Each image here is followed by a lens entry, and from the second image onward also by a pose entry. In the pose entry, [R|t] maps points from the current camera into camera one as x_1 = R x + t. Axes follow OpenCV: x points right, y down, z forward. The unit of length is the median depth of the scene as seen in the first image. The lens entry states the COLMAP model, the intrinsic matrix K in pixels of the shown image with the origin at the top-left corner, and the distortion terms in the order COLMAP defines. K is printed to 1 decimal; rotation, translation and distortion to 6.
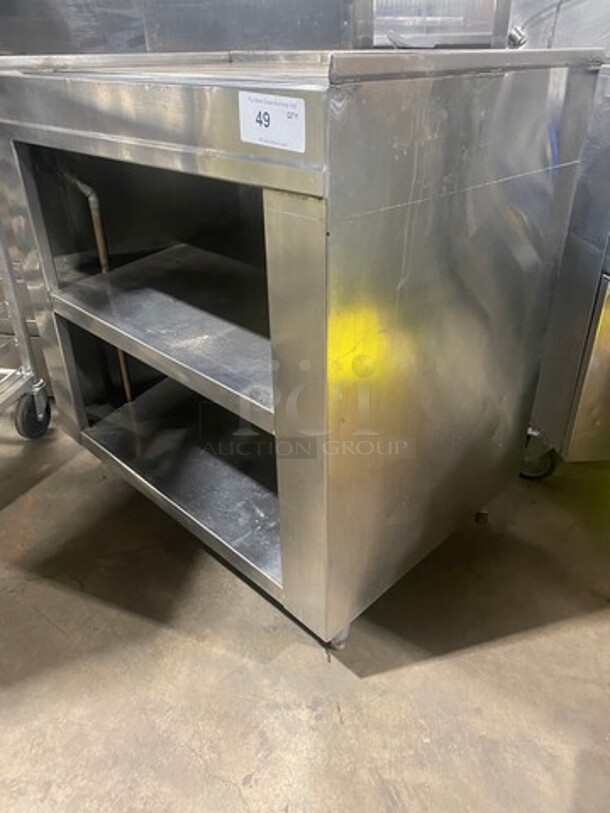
lens RADIAL K [[620.4, 0, 305.0], [0, 620.4, 406.5], [0, 0, 1]] dist [0.036978, -0.003815]
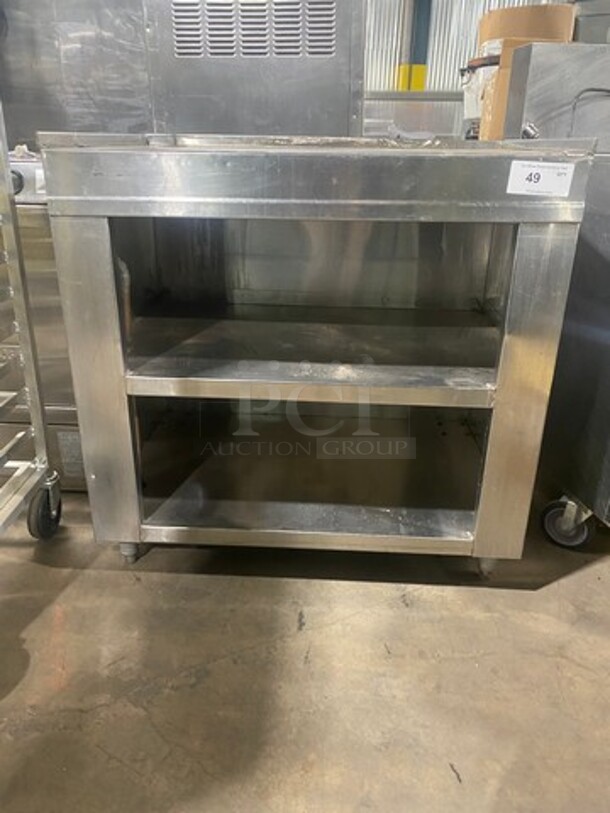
lens RADIAL K [[620.4, 0, 305.0], [0, 620.4, 406.5], [0, 0, 1]] dist [0.036978, -0.003815]
pose [[0.991218, -0.026926, 0.129469, -0.185378], [0.043449, 0.991009, -0.126543, -0.006925], [-0.124898, 0.131057, 0.983476, 0.060291]]
